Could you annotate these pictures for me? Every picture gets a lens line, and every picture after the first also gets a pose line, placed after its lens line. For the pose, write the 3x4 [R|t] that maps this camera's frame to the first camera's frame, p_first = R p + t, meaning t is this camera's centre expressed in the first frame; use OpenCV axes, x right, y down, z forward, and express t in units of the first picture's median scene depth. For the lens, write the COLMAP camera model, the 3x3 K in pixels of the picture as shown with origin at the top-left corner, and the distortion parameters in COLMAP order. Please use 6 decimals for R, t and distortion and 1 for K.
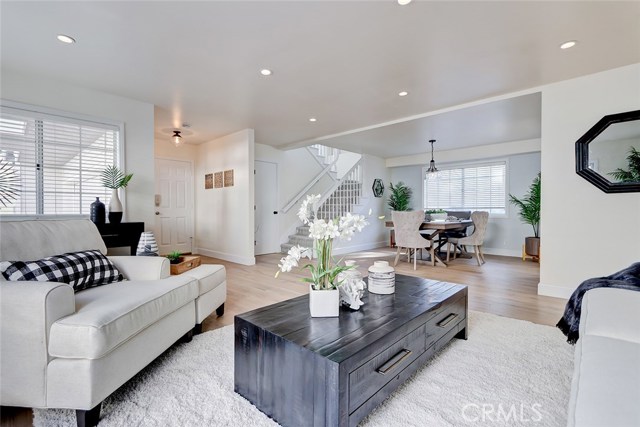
lens RADIAL K [[294.6, 0, 320.0], [0, 294.6, 213.5], [0, 0, 1]] dist [-0.000377, 0.000019]
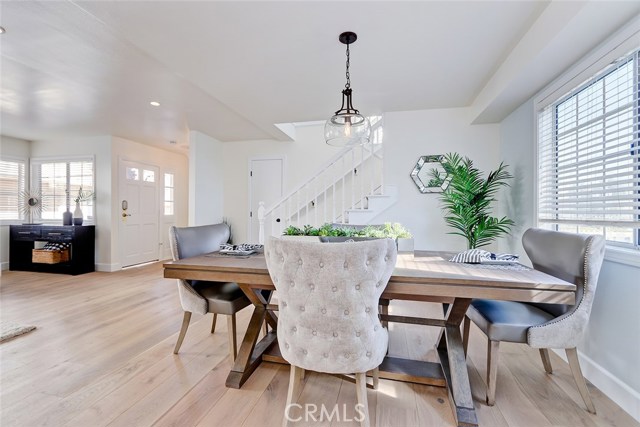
lens RADIAL K [[299.2, 0, 312.3], [0, 299.2, 213.3], [0, 0, 1]] dist [0.001124, 0.000830]
pose [[0.476544, 0.005673, -0.879132, 0.692994], [-0.012263, 0.999925, -0.000195, -0.026142], [0.879065, 0.010874, 0.476578, 0.785999]]
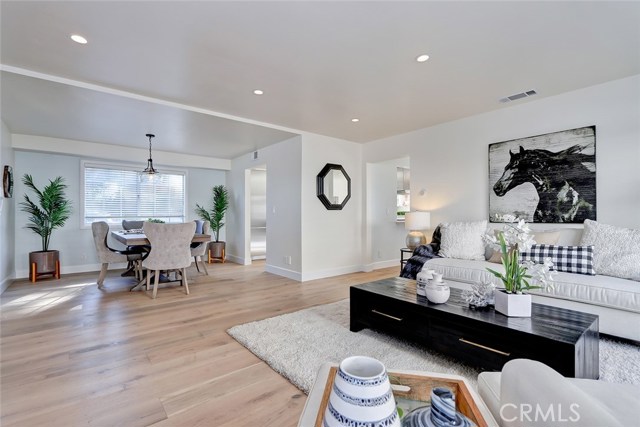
lens RADIAL K [[299.2, 0, 312.3], [0, 299.2, 213.3], [0, 0, 1]] dist [0.001124, 0.000830]
pose [[0.149811, 0.008861, 0.988675, -0.373880], [0.010816, 0.999885, -0.010601, -0.016508], [-0.988655, 0.012282, 0.149698, 0.430265]]
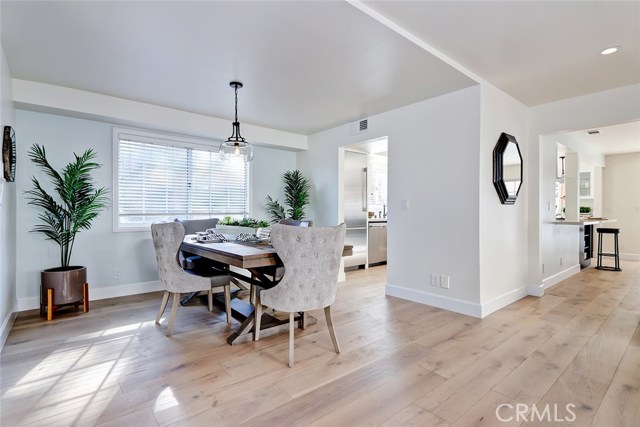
lens RADIAL K [[312.2, 0, 314.8], [0, 312.2, 211.9], [0, 0, 1]] dist [-0.001634, -0.001155]
pose [[0.131864, 0.002340, 0.991265, -0.138474], [0.008598, 0.999957, -0.003504, -0.020881], [-0.991231, 0.008985, 0.131838, 0.793964]]
